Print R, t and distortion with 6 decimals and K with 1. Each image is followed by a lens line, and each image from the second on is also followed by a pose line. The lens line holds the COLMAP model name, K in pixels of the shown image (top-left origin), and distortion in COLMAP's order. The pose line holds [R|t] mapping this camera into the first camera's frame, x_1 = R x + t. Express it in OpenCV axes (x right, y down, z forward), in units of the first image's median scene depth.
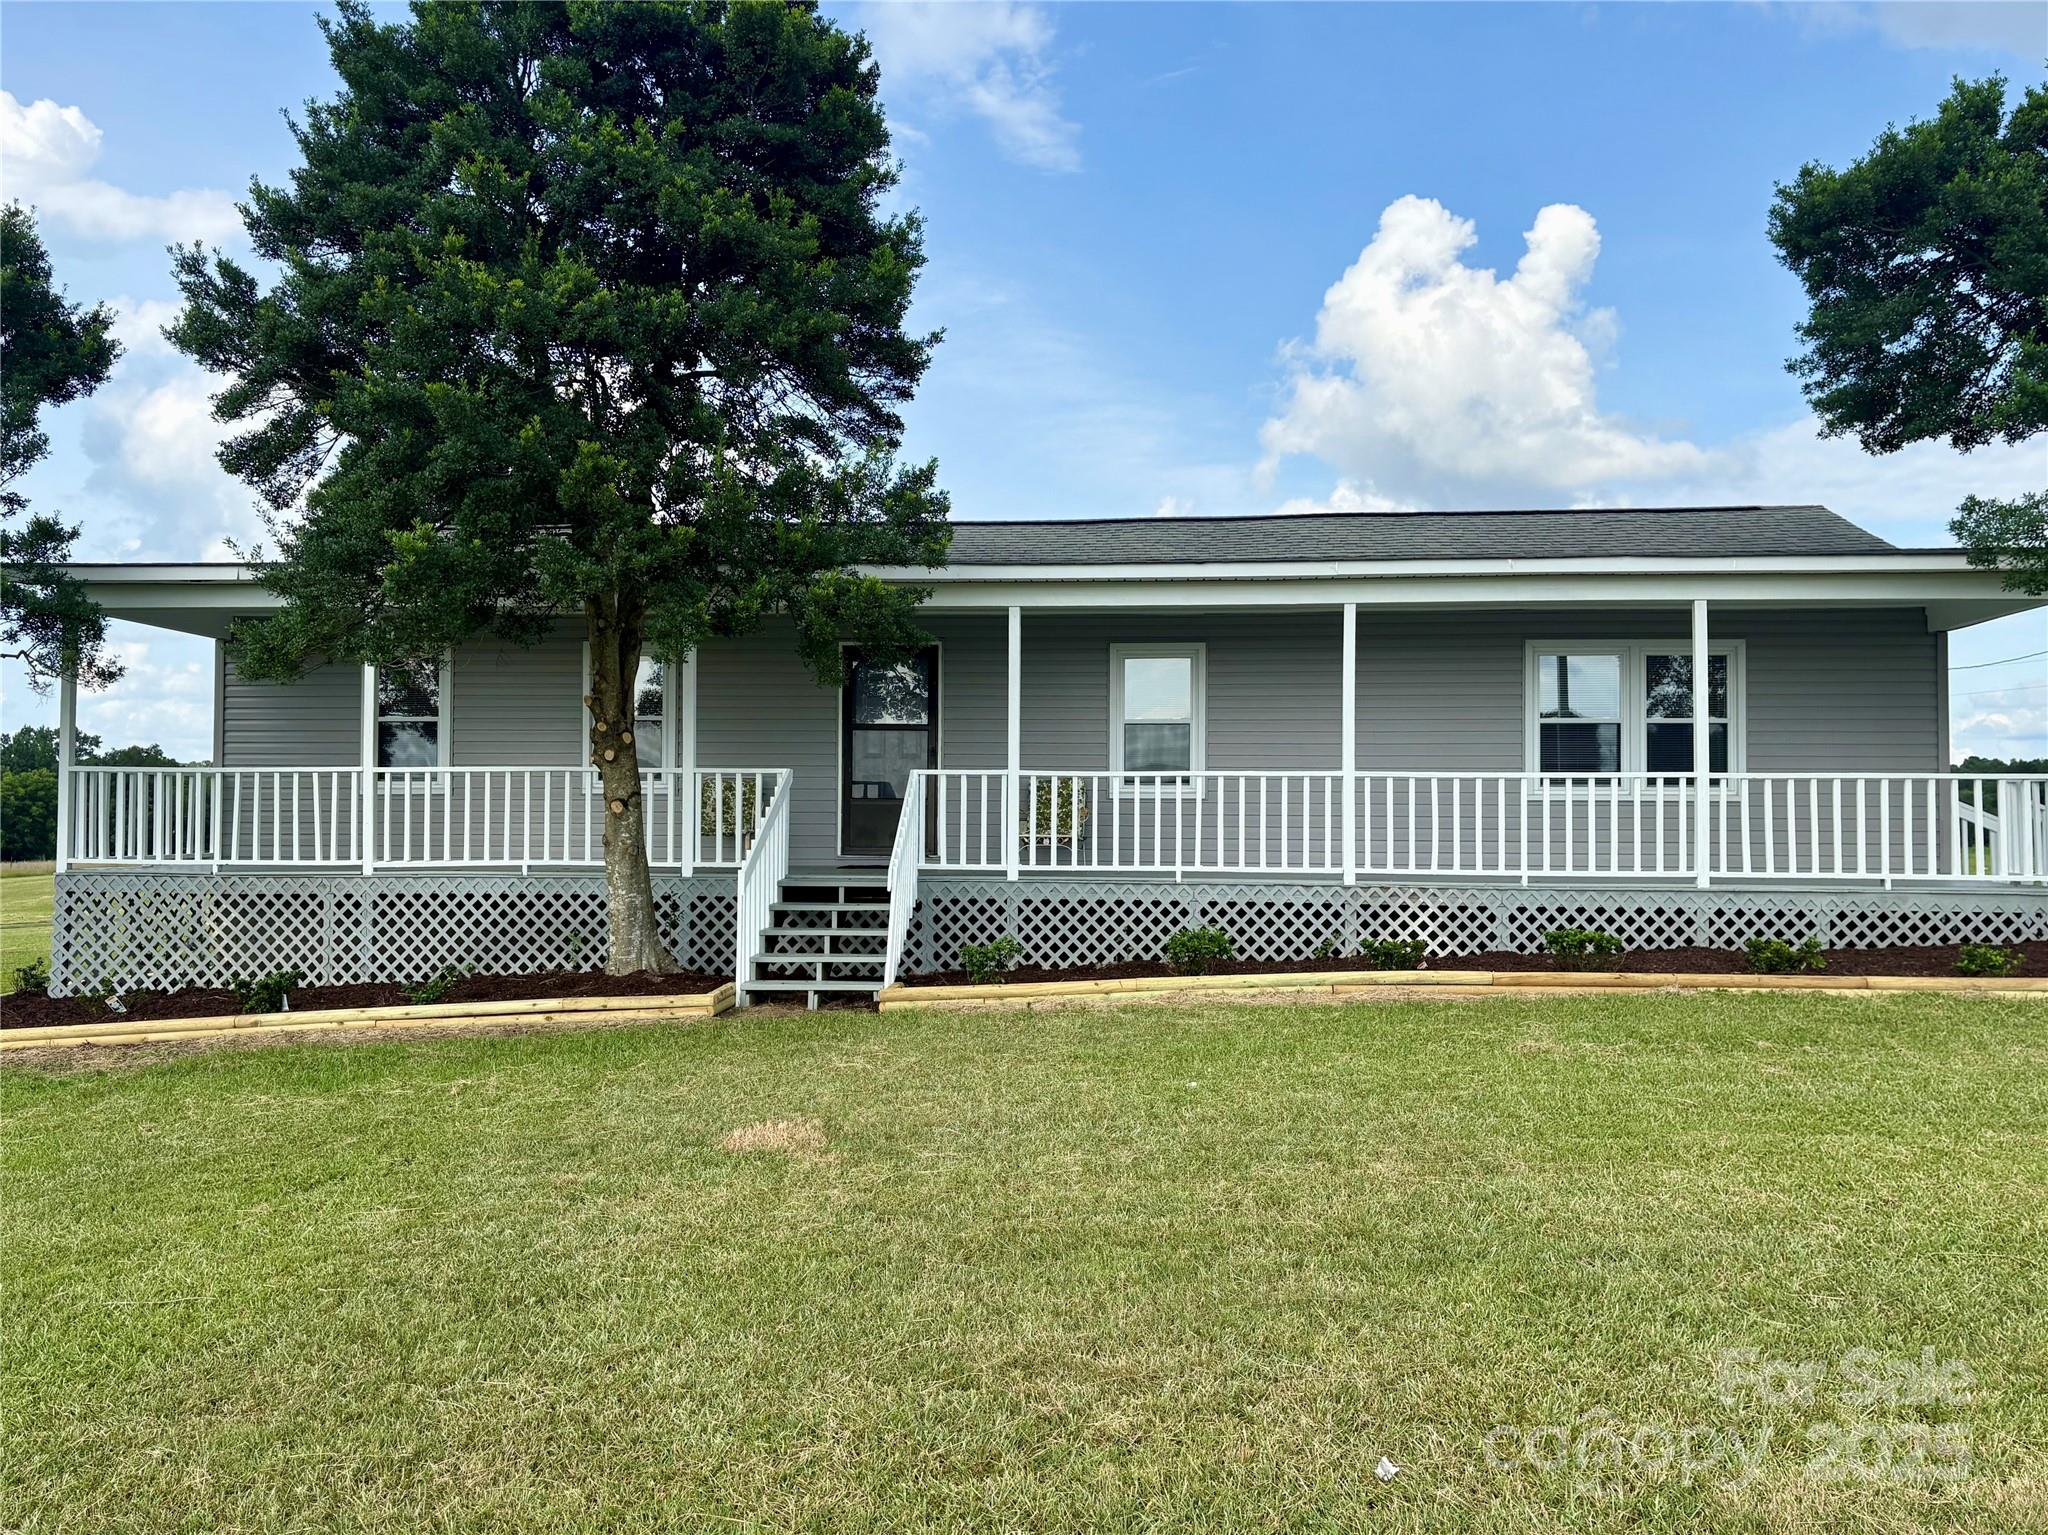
lens RADIAL K [[1368.8, 0, 1039.3], [0, 1368.8, 767.0], [0, 0, 1]] dist [0.107810, -0.126582]
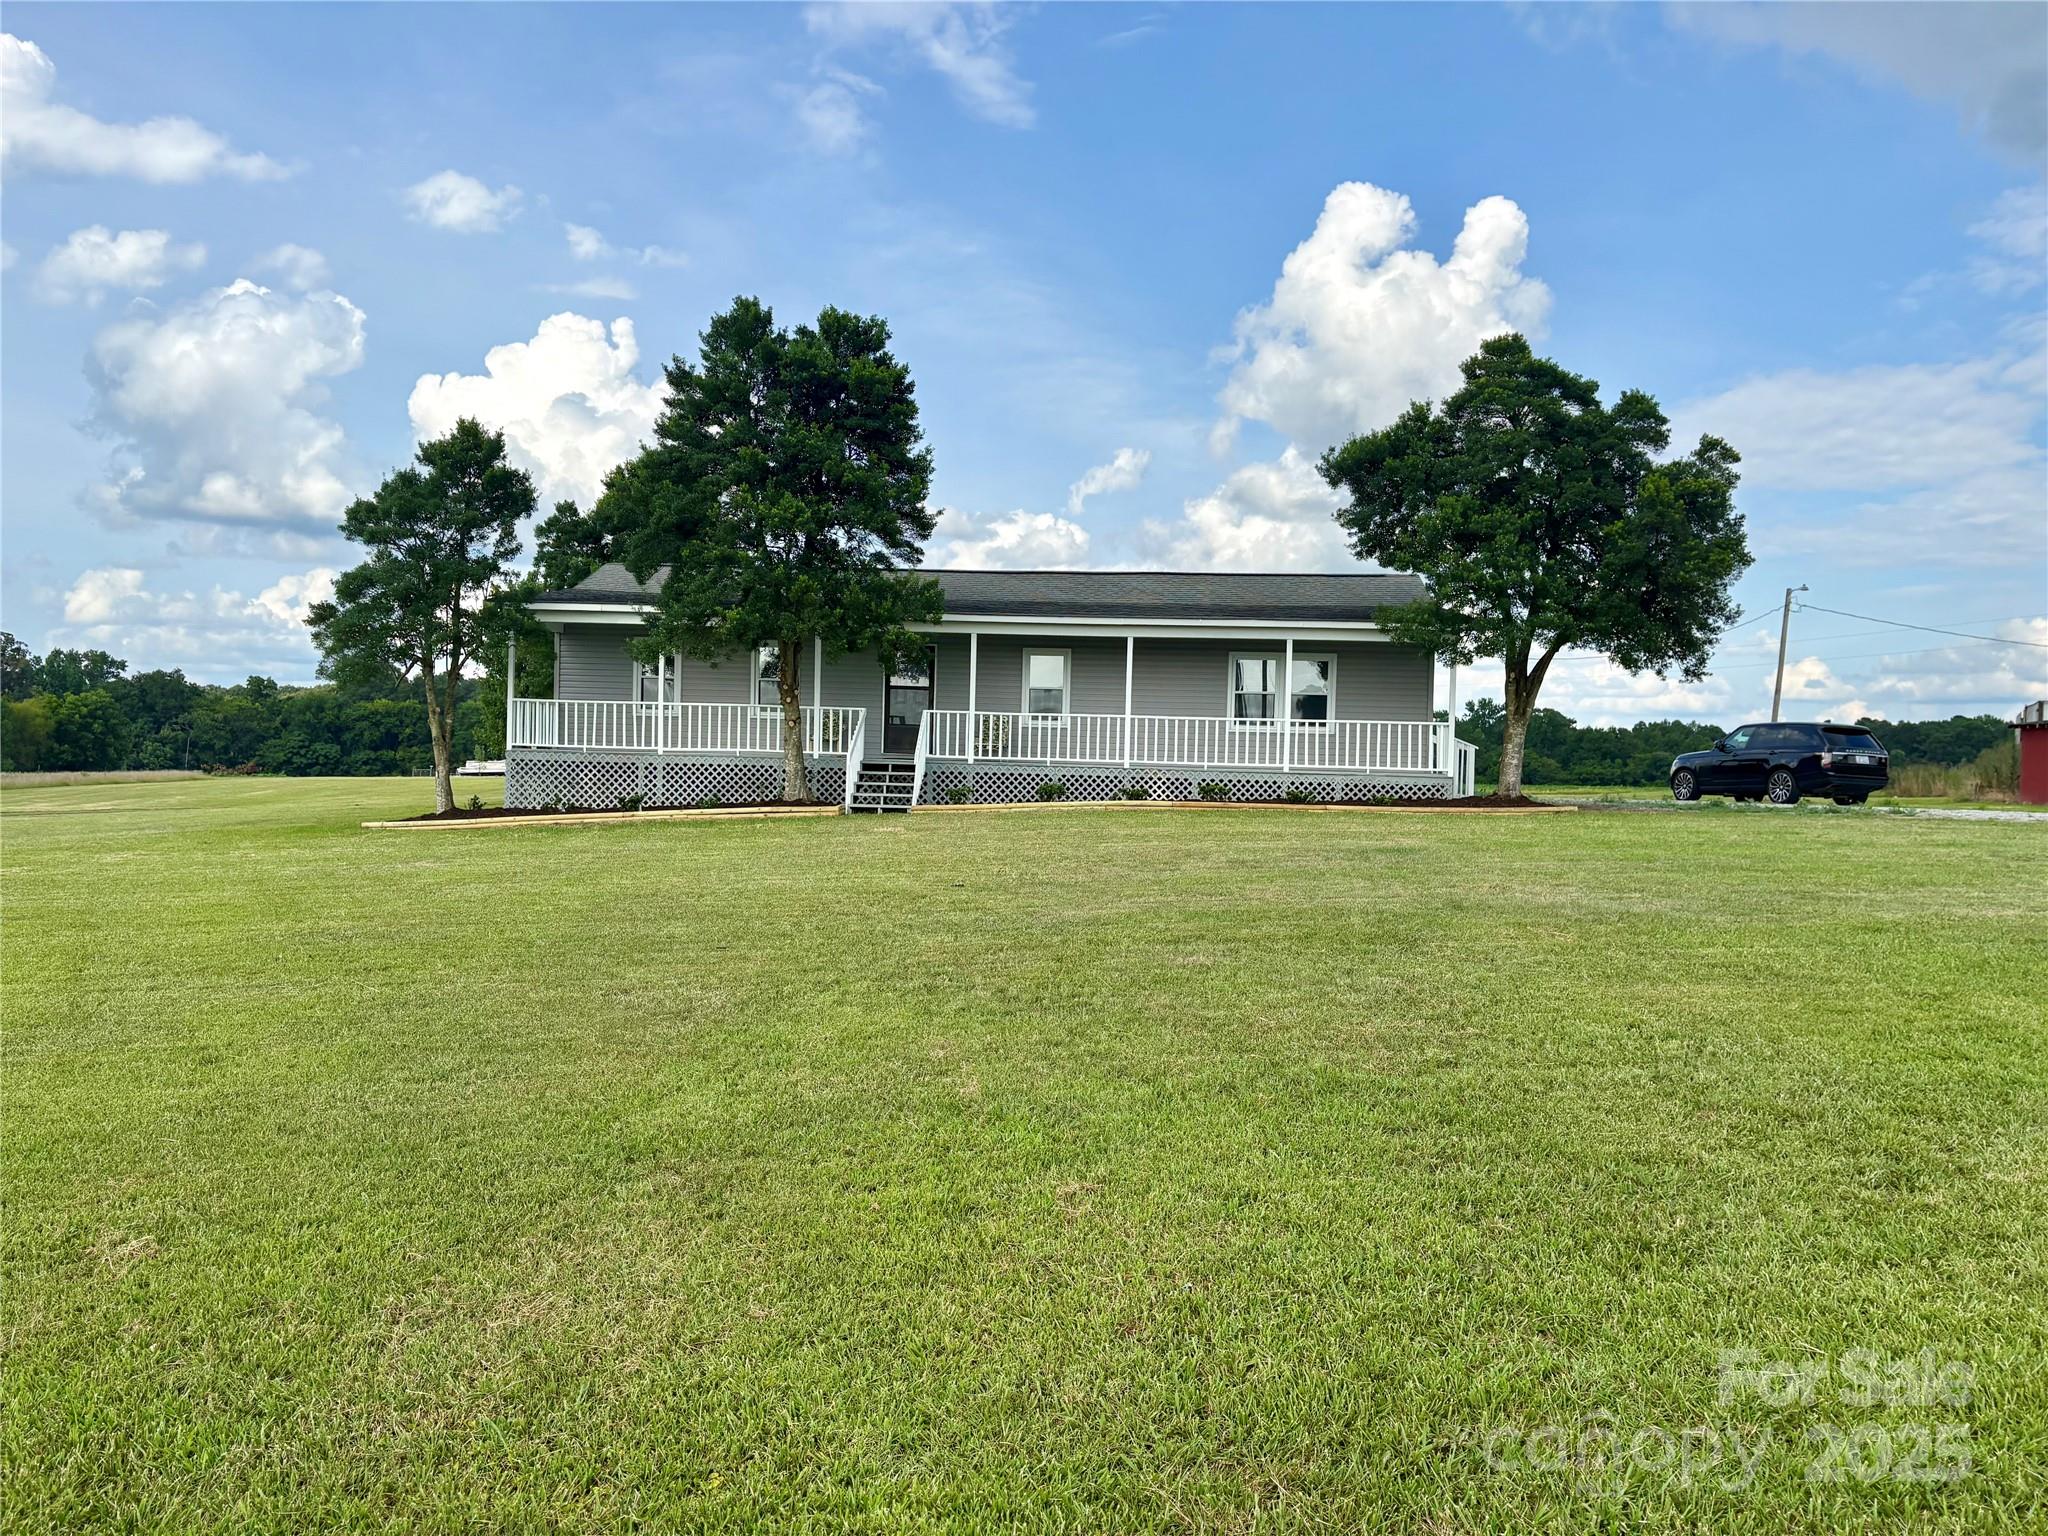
lens RADIAL K [[1368.8, 0, 1039.3], [0, 1368.8, 767.5], [0, 0, 1]] dist [0.107810, -0.126582]
pose [[0.999440, 0.020890, 0.026122, 0.031842], [-0.021967, 0.998891, 0.041653, -0.001252], [-0.025222, -0.042204, 0.998791, -1.127313]]
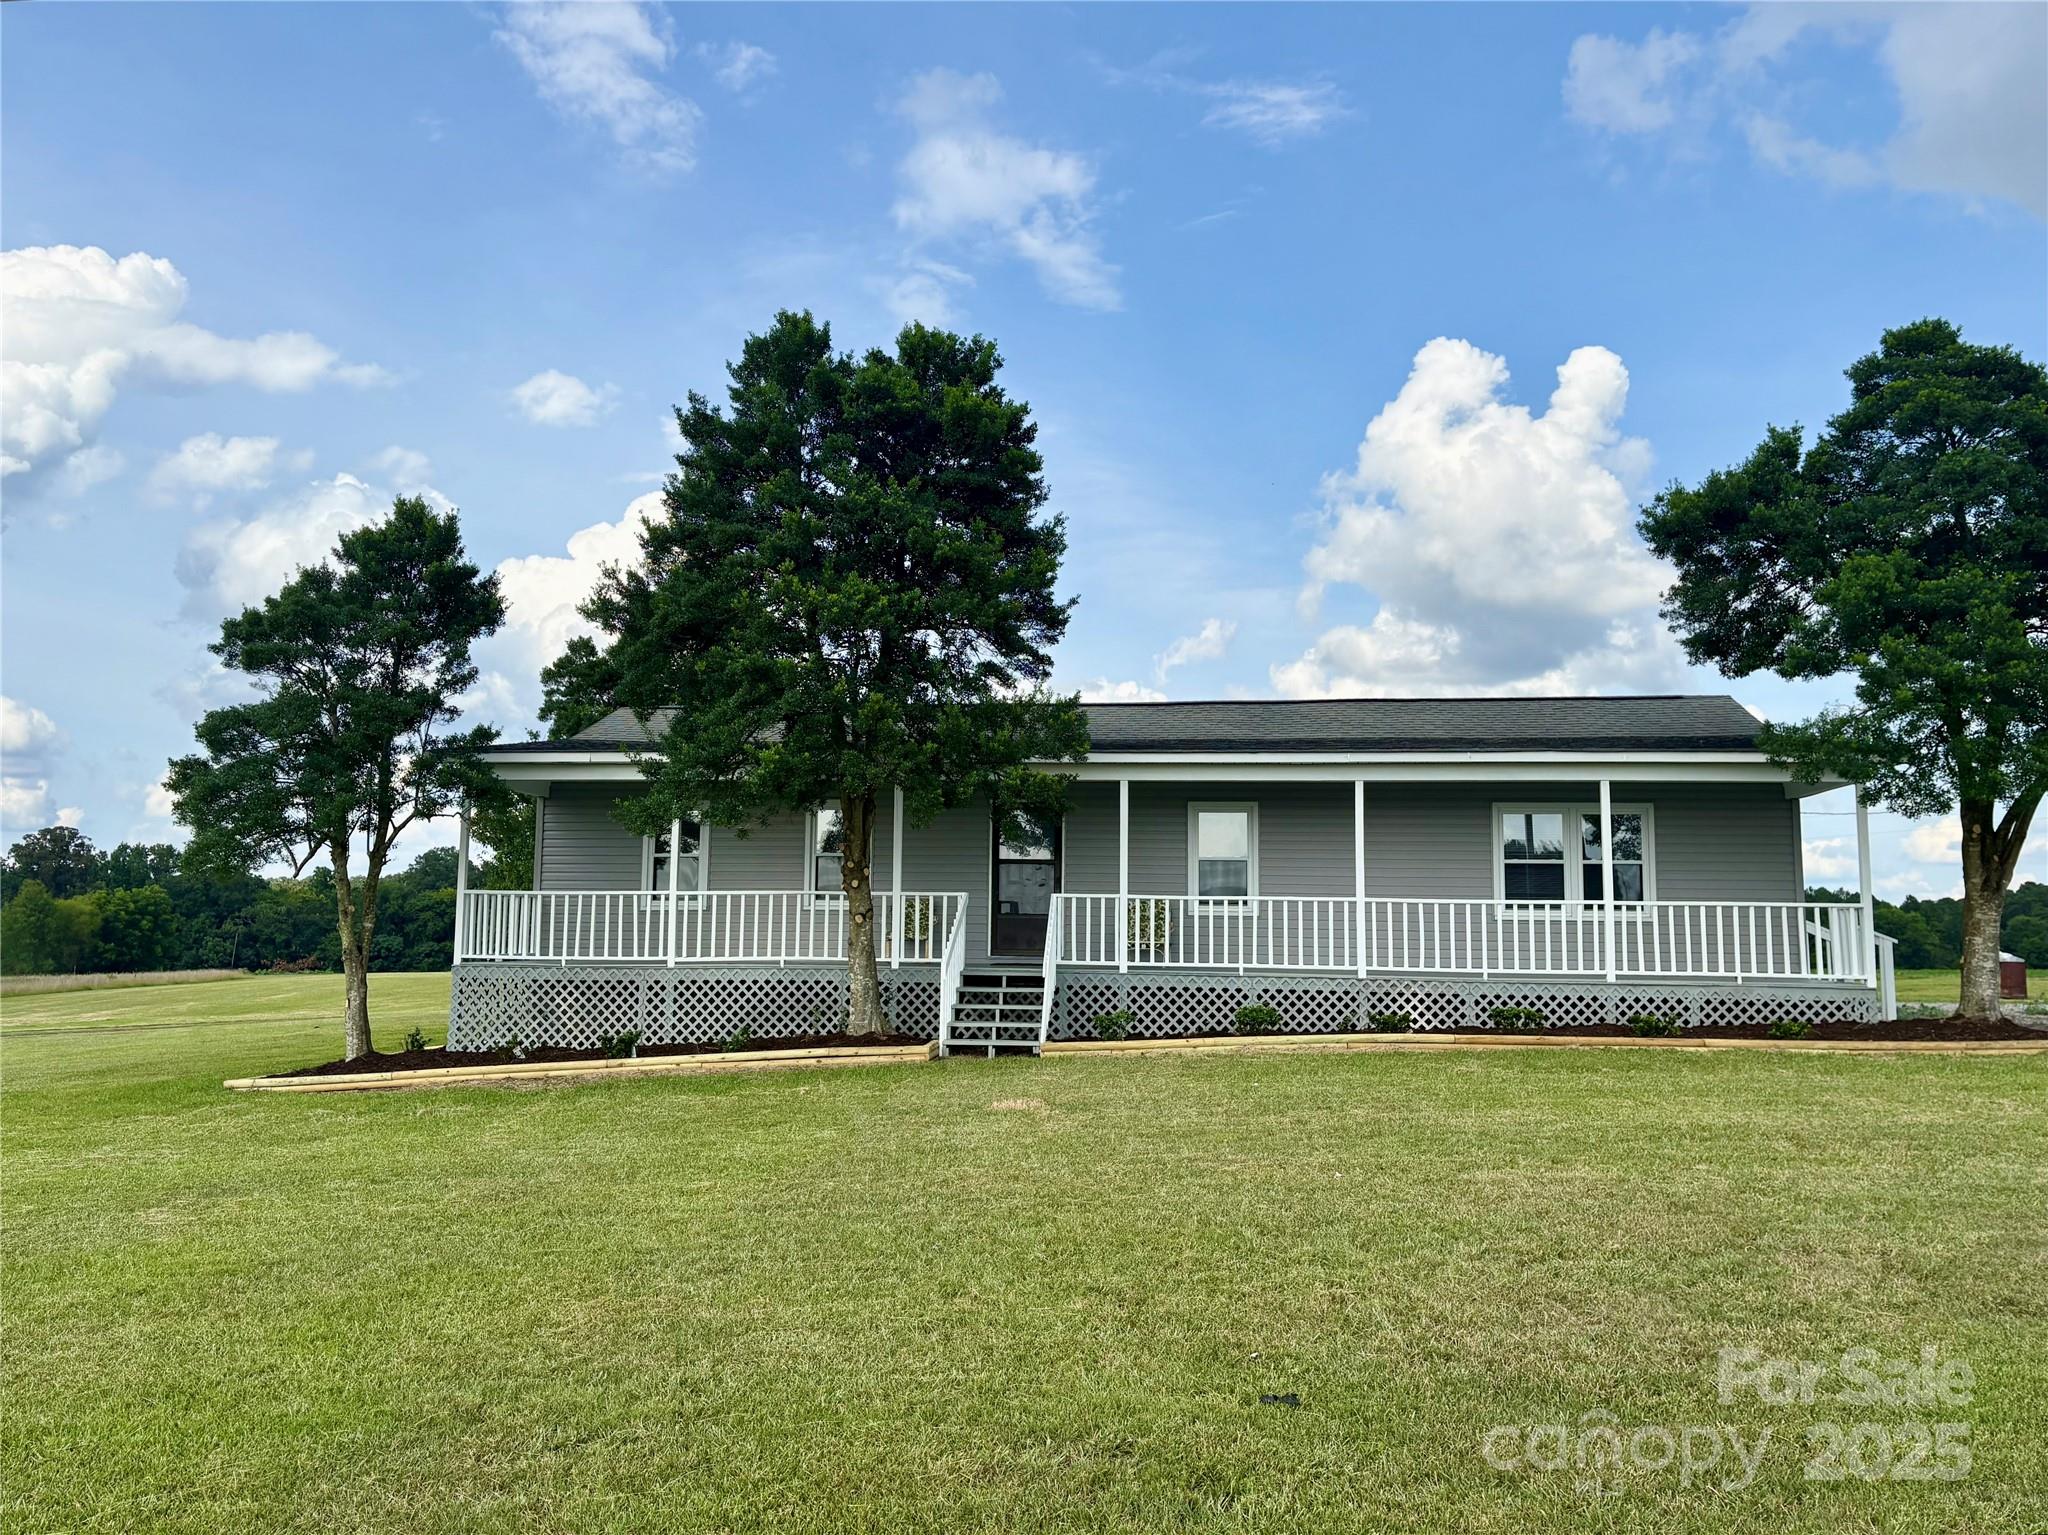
lens RADIAL K [[1368.8, 0, 1039.3], [0, 1368.8, 767.0], [0, 0, 1]] dist [0.107810, -0.126582]
pose [[0.999432, 0.001620, -0.033653, -0.059530], [-0.004445, 0.996451, -0.084059, -0.010072], [0.033398, 0.084161, 0.995892, -0.442270]]
